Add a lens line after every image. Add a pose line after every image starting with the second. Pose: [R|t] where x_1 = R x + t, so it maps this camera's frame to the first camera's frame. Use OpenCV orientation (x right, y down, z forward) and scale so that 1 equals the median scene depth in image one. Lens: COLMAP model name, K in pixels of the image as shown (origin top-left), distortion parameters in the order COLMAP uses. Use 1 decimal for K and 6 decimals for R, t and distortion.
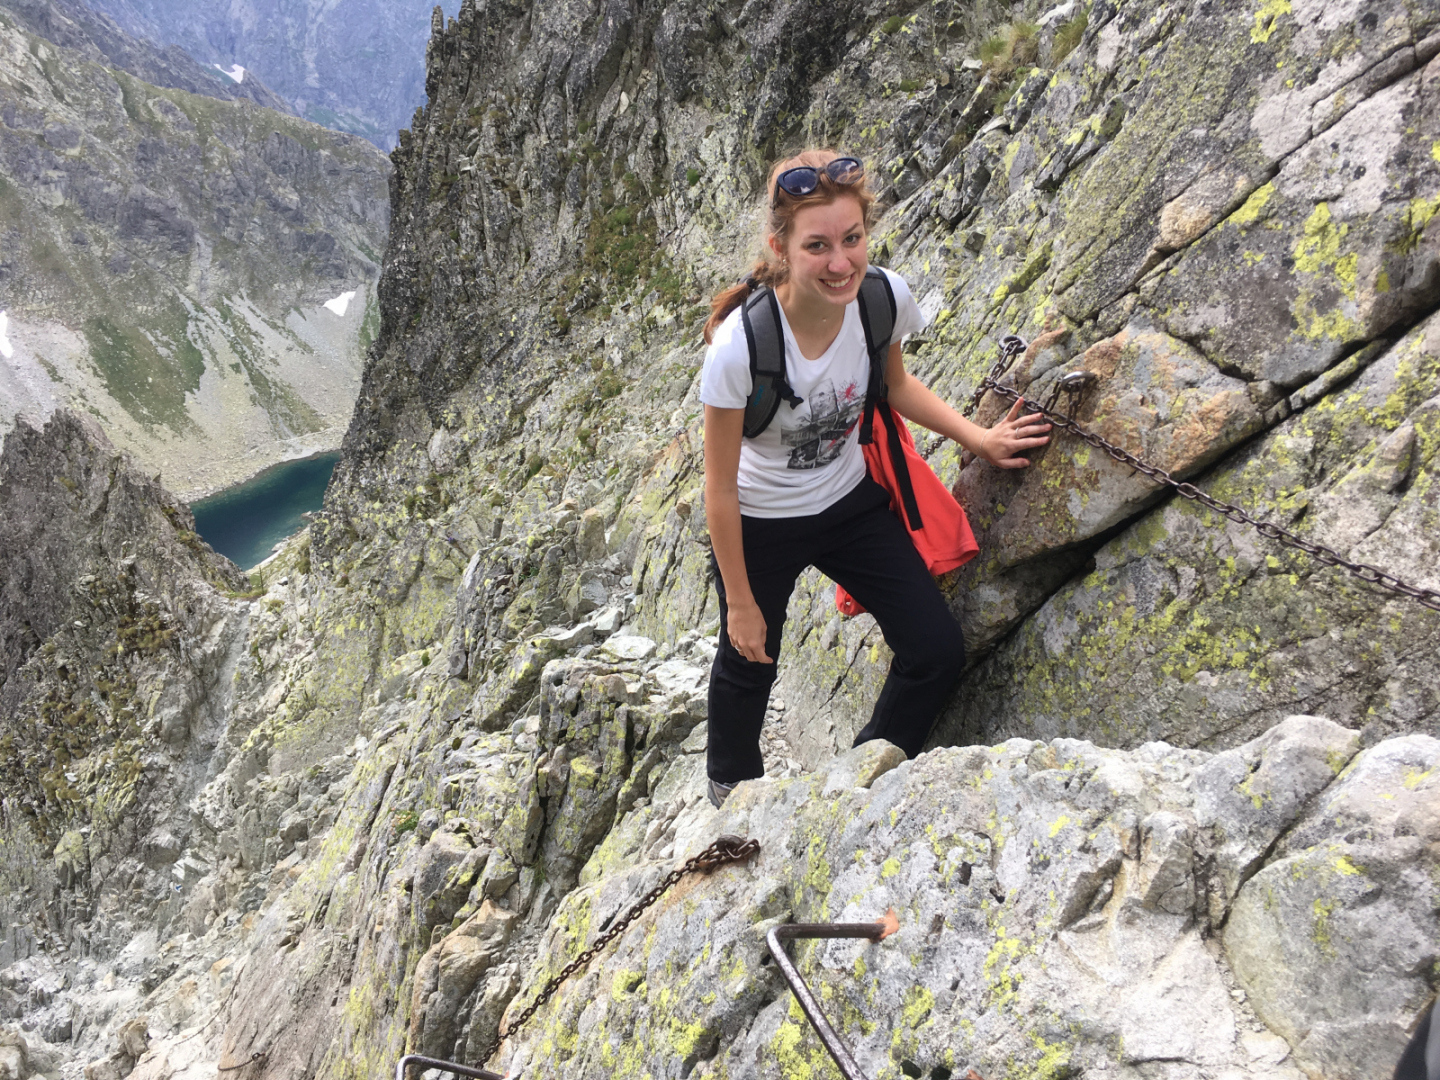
lens RADIAL K [[1218.3, 0, 722.9], [0, 1218.3, 539.2], [0, 0, 1]] dist [0.081114, -0.114540]
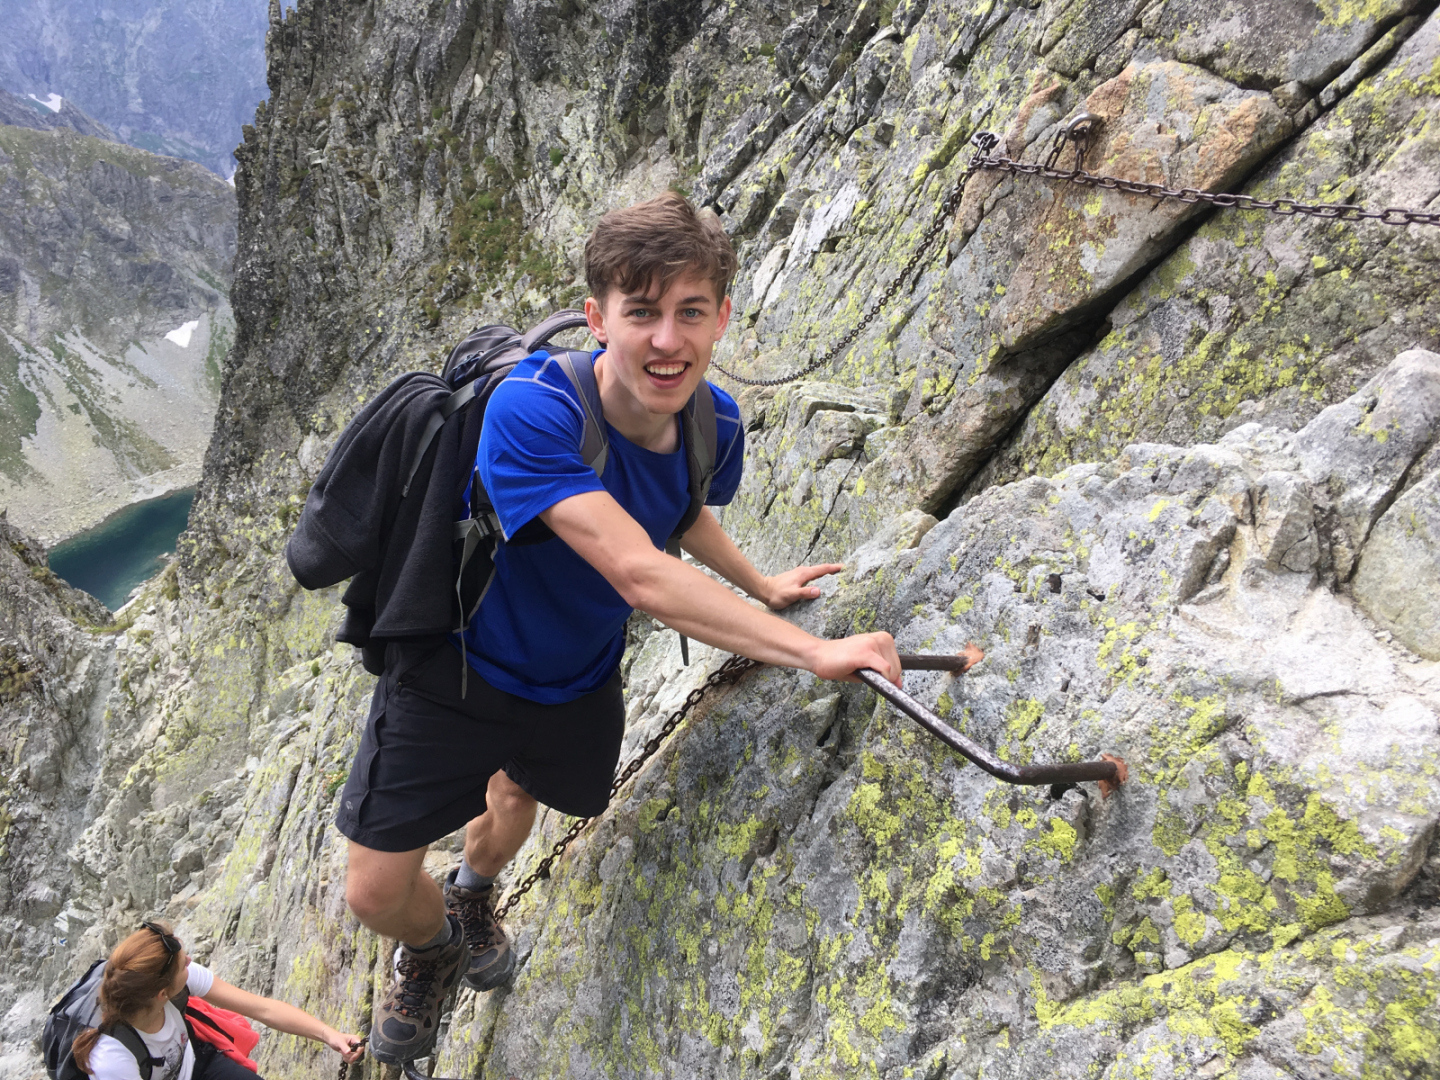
lens RADIAL K [[1219.8, 0, 721.2], [0, 1219.8, 536.7], [0, 0, 1]] dist [0.081576, -0.116989]
pose [[0.992128, -0.078202, 0.097807, -0.012454], [0.078800, 0.996888, -0.002258, 0.019438], [-0.097326, 0.009947, 0.995203, 0.008991]]
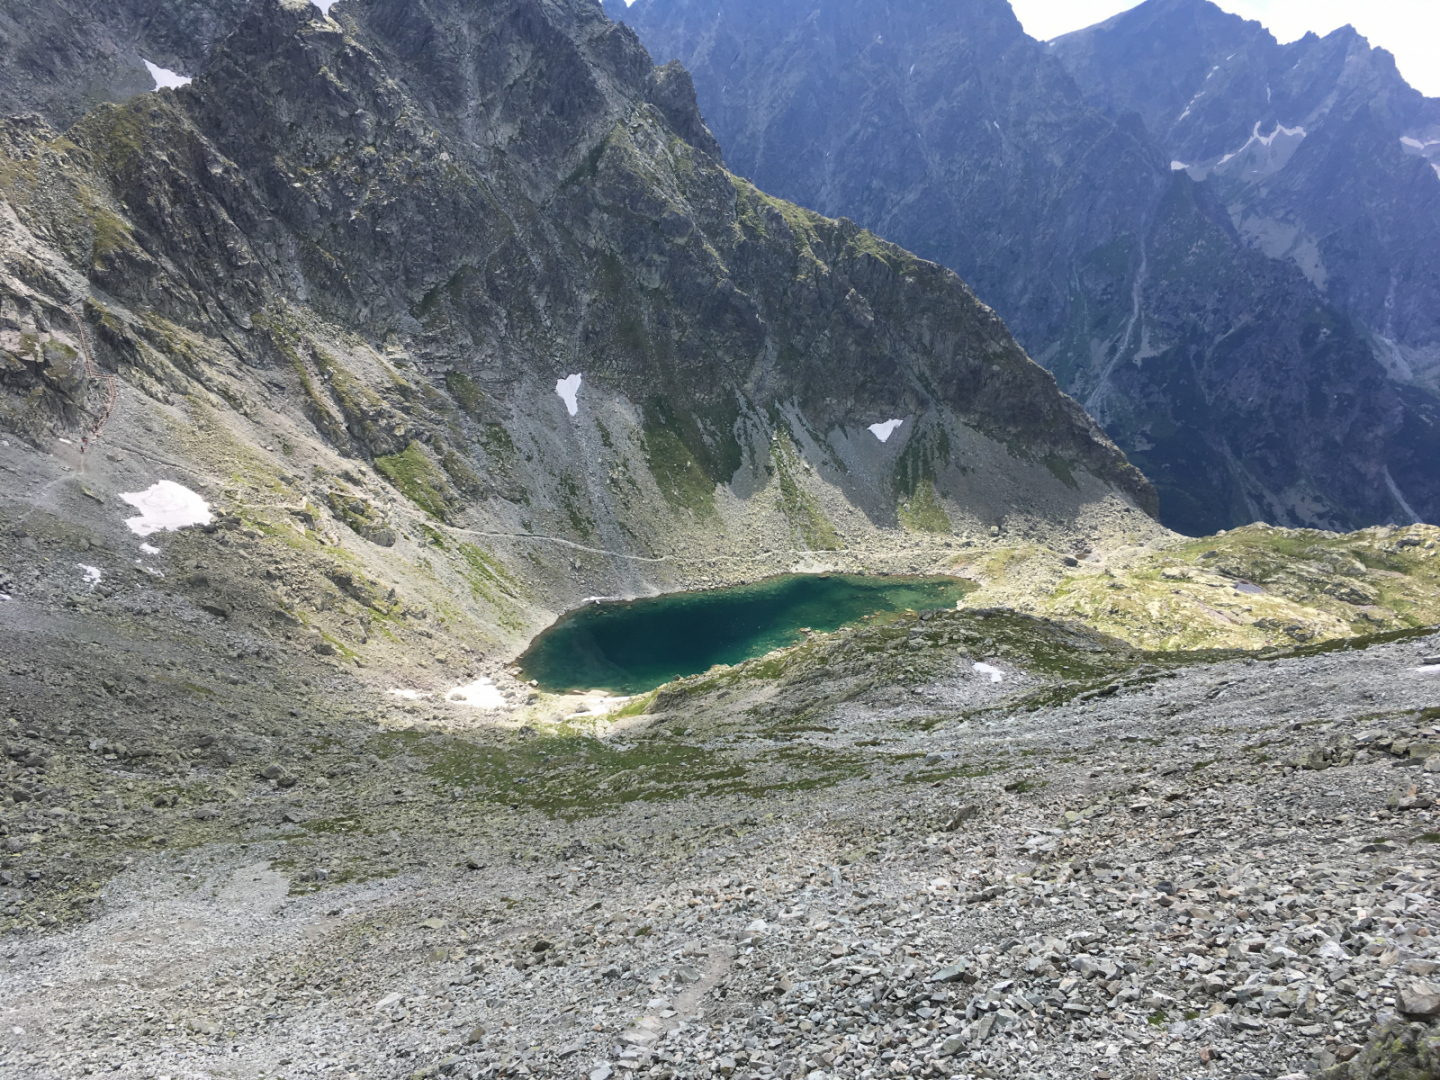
lens RADIAL K [[1239.8, 0, 721.6], [0, 1239.8, 557.7], [0, 0, 1]] dist [0.083503, -0.004828]
pose [[0.905125, 0.218289, -0.364826, -0.918421], [-0.267120, 0.959585, -0.088563, 0.349945], [0.330749, 0.177613, 0.926854, 1.515860]]
